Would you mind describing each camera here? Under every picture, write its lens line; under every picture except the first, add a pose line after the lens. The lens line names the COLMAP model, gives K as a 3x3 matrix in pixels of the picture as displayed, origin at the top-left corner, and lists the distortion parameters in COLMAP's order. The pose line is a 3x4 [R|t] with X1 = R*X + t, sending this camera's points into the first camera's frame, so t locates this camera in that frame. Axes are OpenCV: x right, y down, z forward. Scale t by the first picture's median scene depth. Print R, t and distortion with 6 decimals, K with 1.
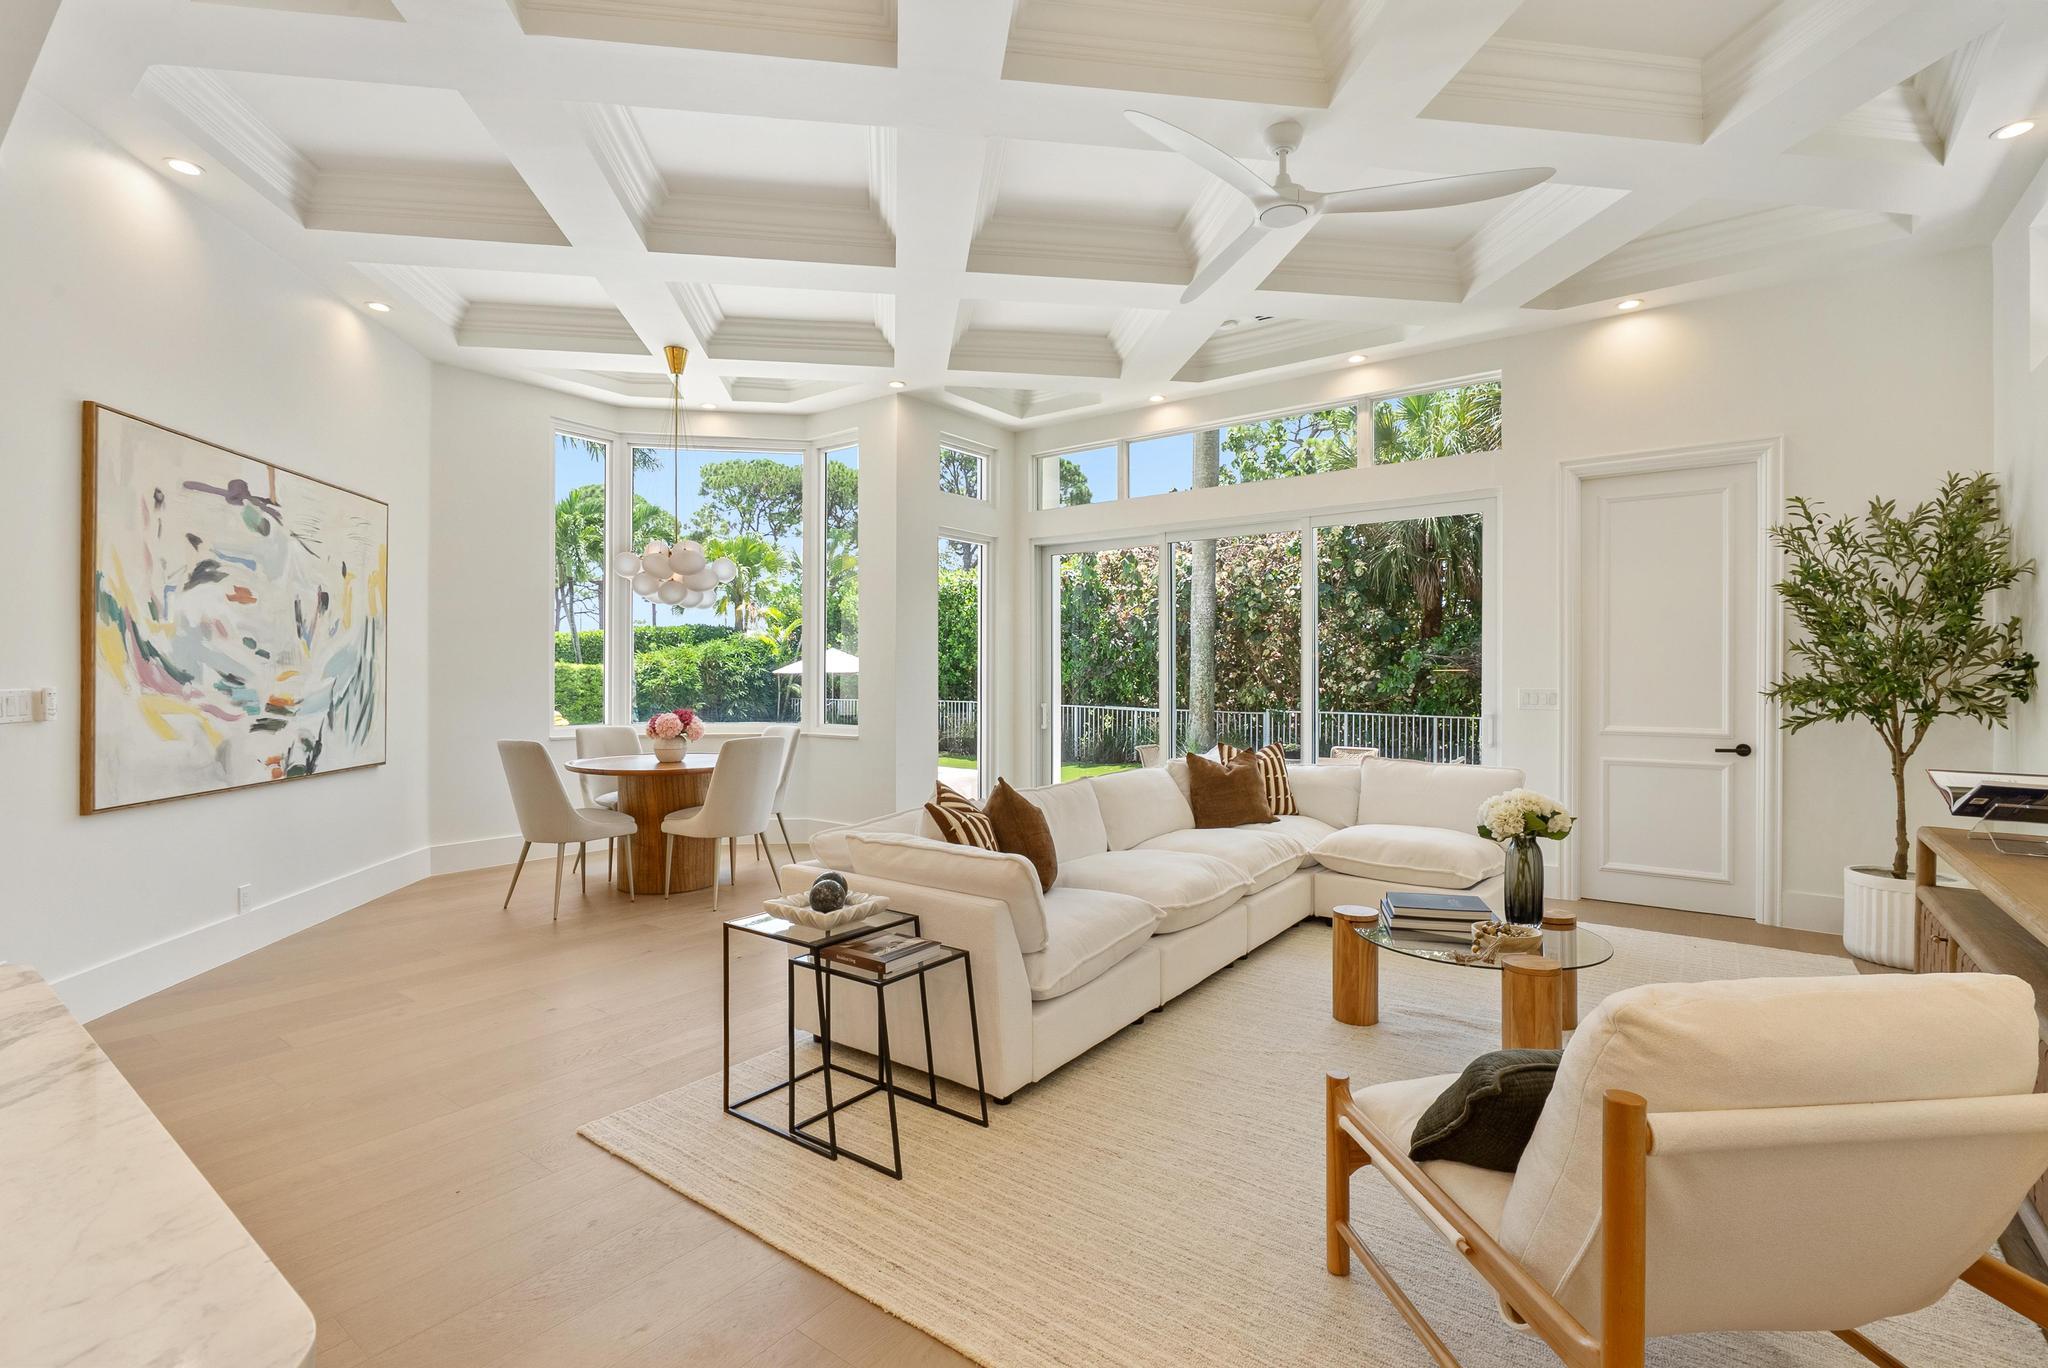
lens RADIAL K [[938.5, 0, 1026.9], [0, 938.5, 677.9], [0, 0, 1]] dist [-0.012220, 0.006663]
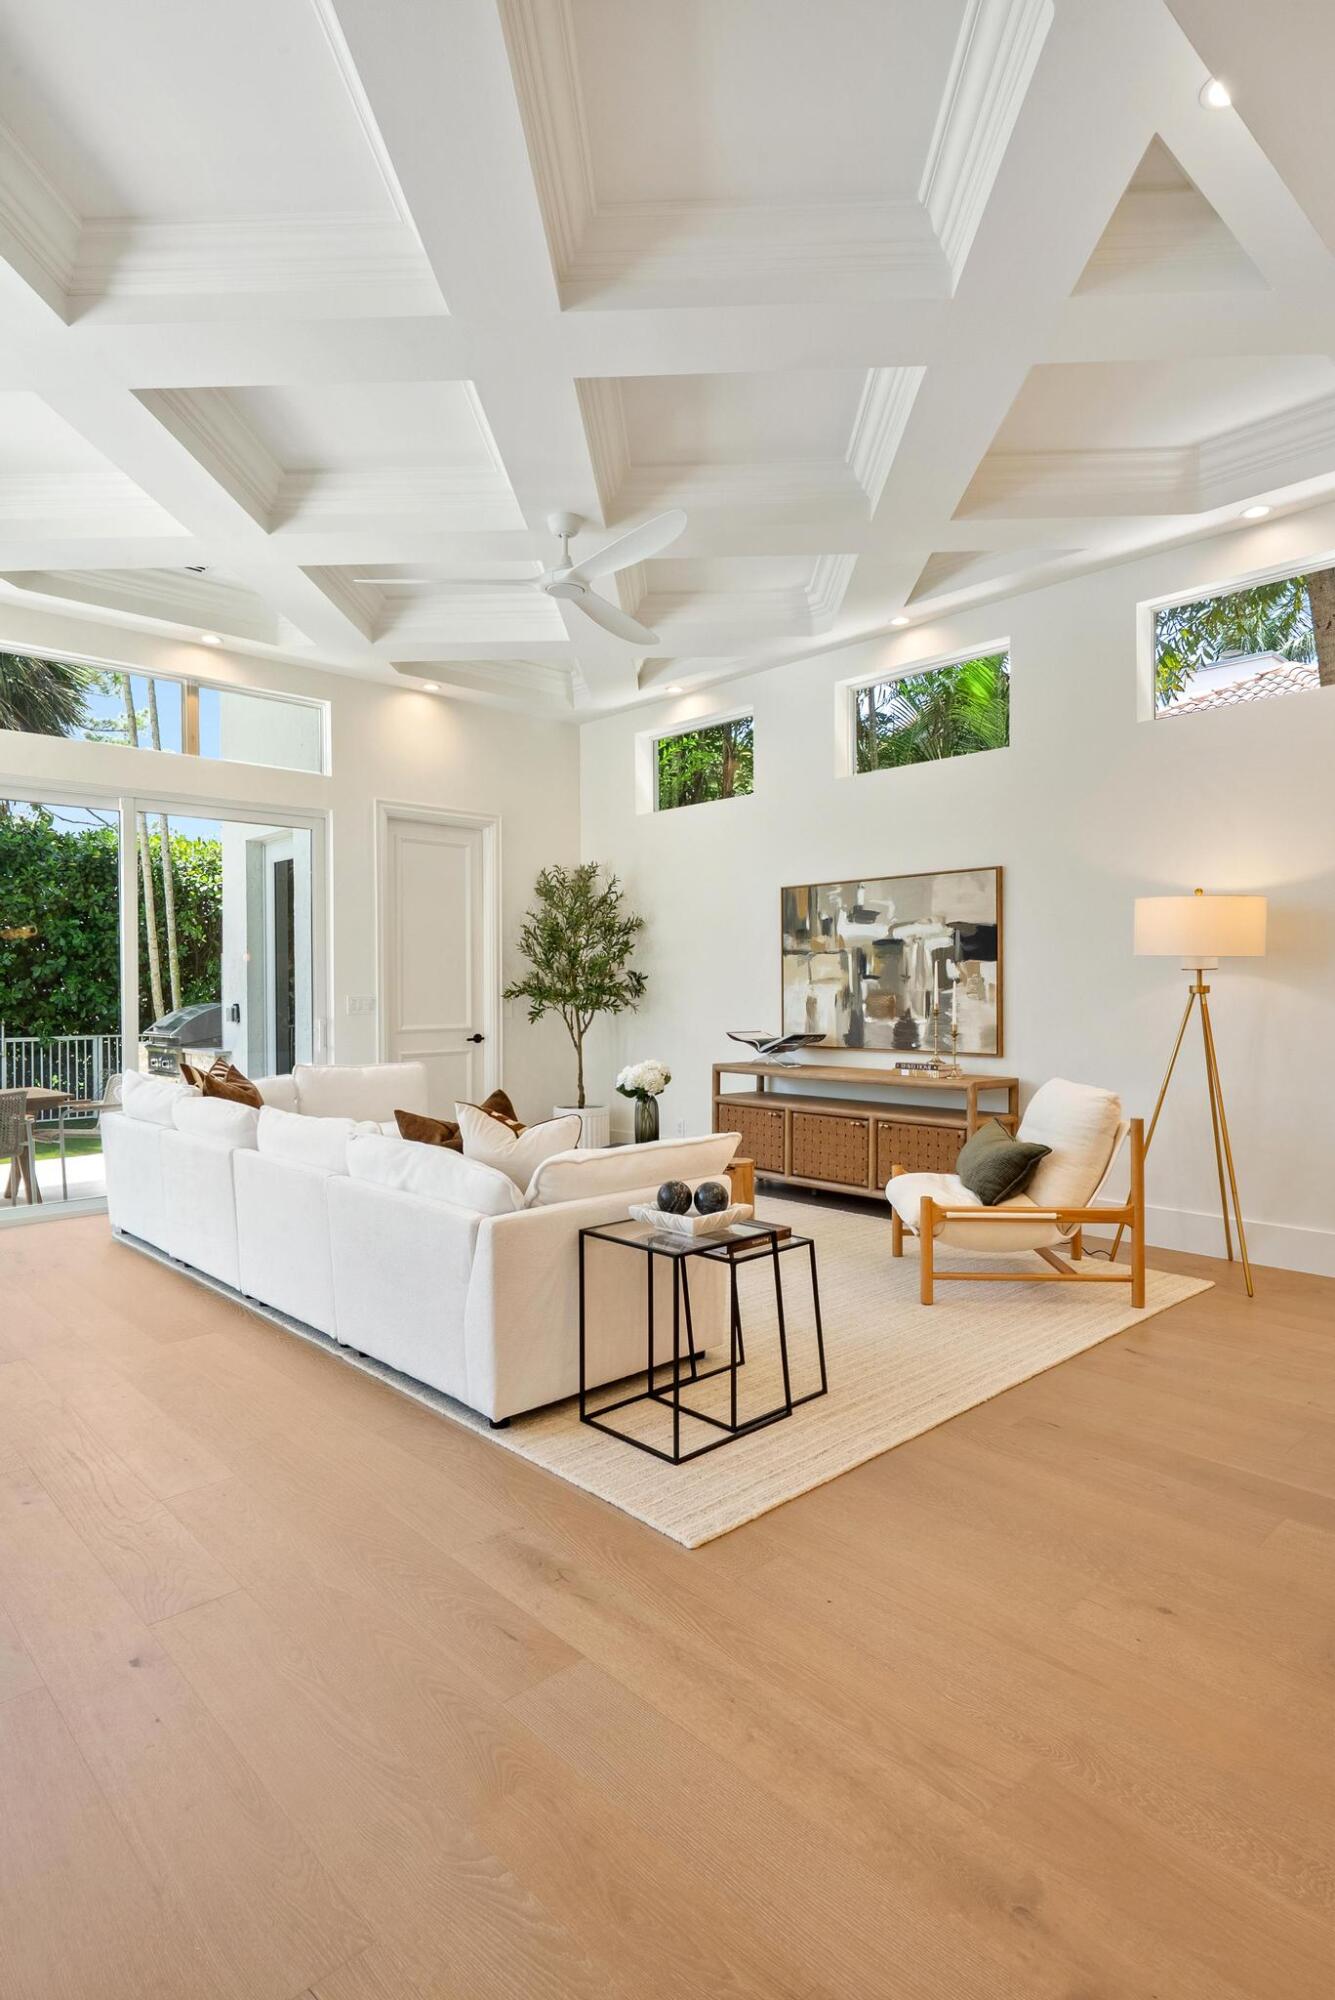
lens RADIAL K [[1062.3, 0, 667.5], [0, 1062.3, 1000.0], [0, 0, 1]] dist [0.002362, 0.001569]
pose [[0.175945, -0.014415, 0.984294, -0.833834], [0.005903, 0.999890, 0.013588, 0.001871], [-0.984382, 0.003420, 0.176011, 0.521520]]
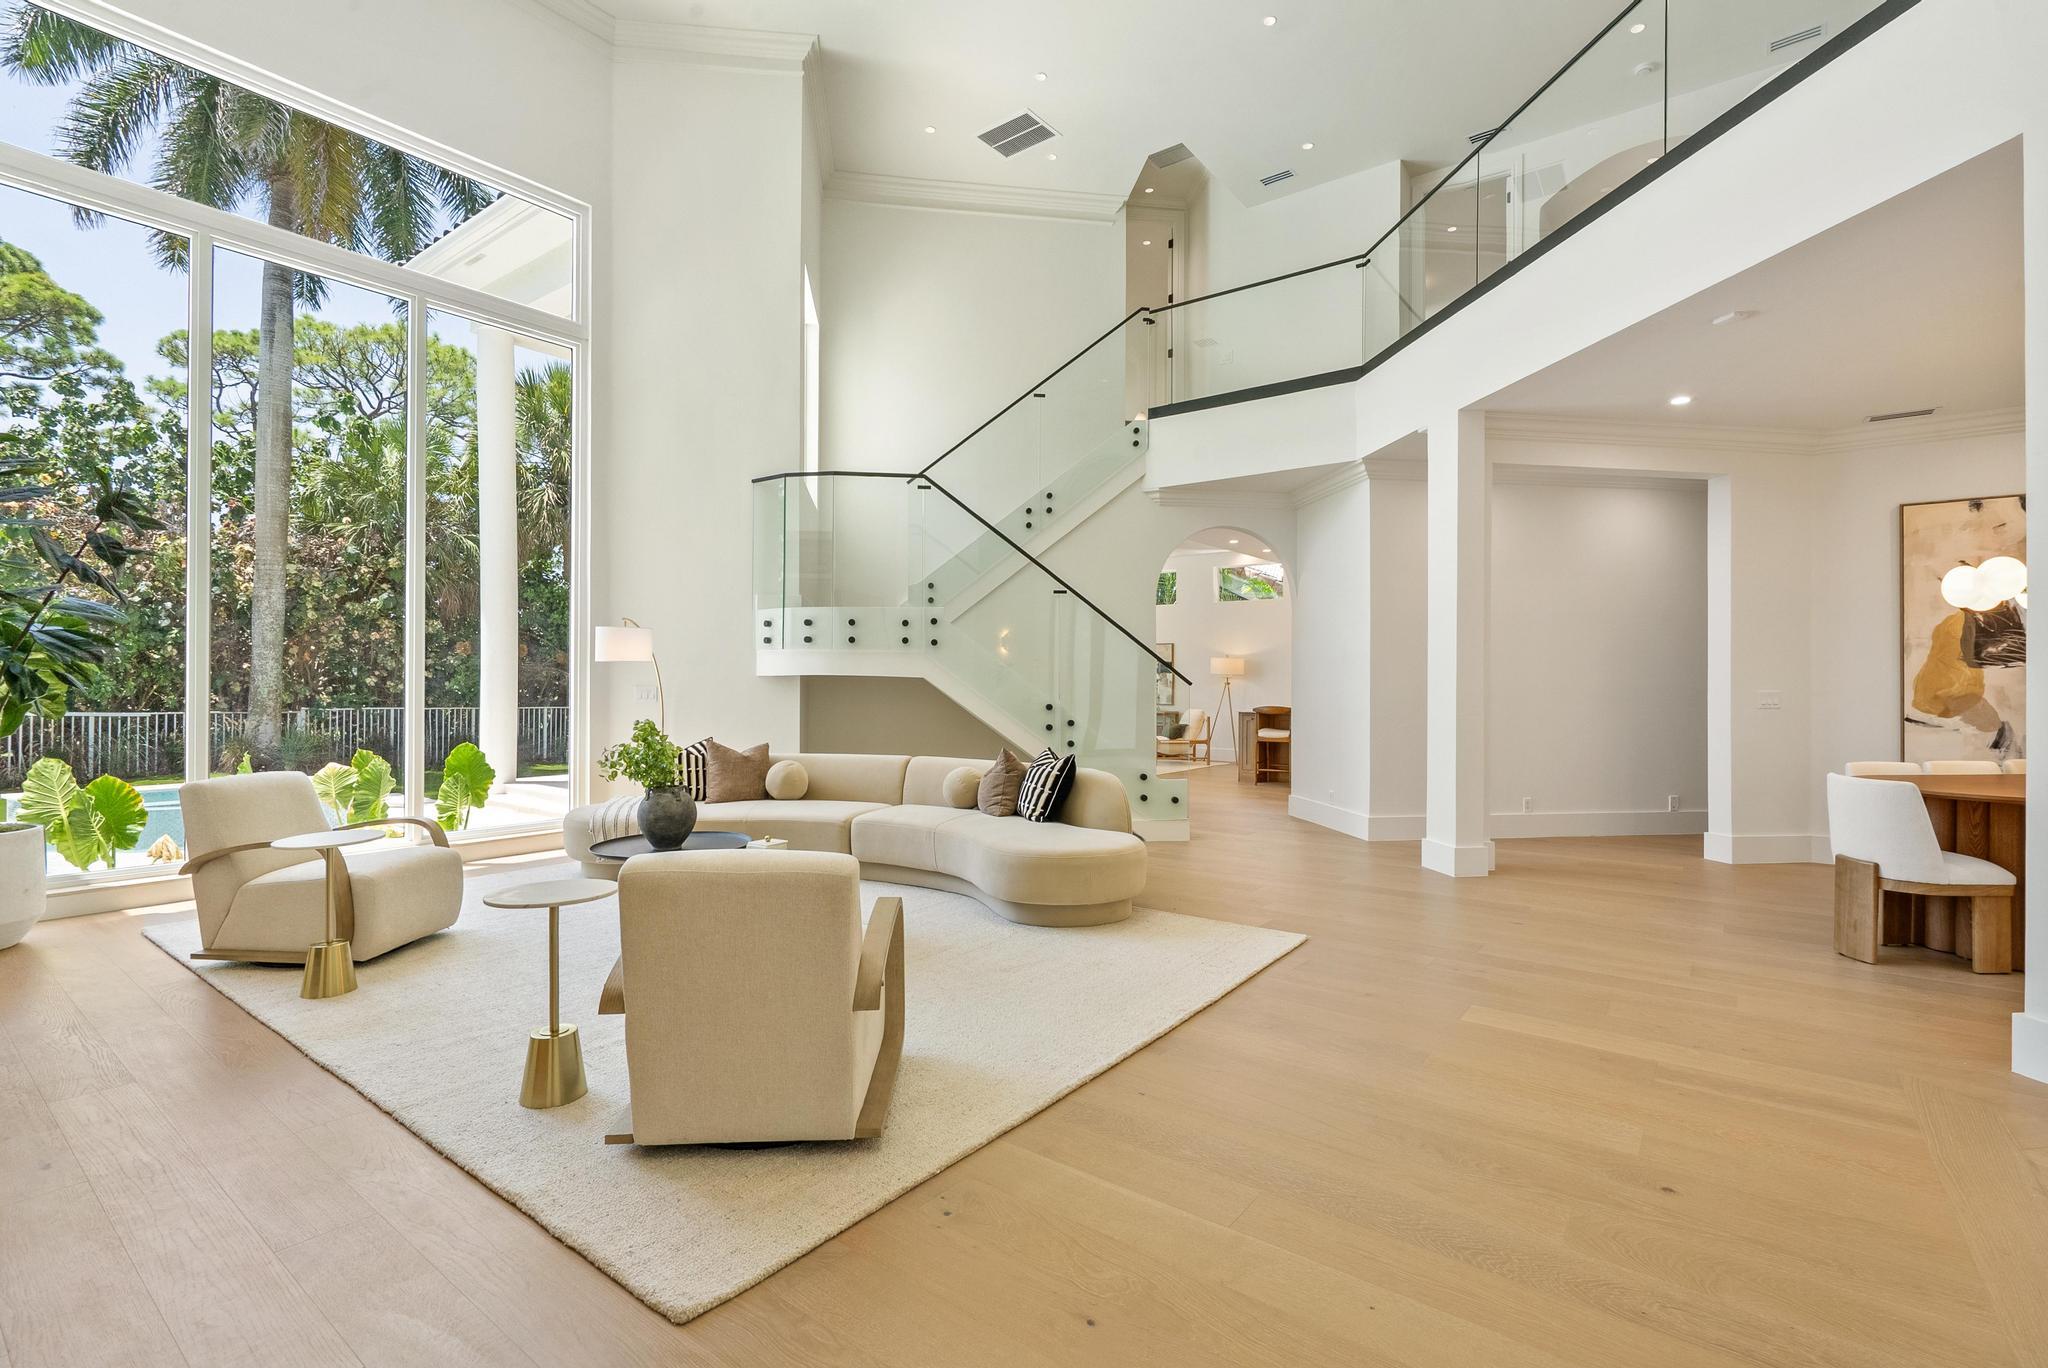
lens RADIAL K [[929.3, 0, 1063.2], [0, 929.3, 686.5], [0, 0, 1]] dist [-0.010610, 0.006428]
pose [[-0.036987, -0.008769, 0.999277, -3.064189], [-0.008632, 0.999927, 0.008455, -0.006341], [-0.999278, -0.008313, -0.037060, 0.908322]]
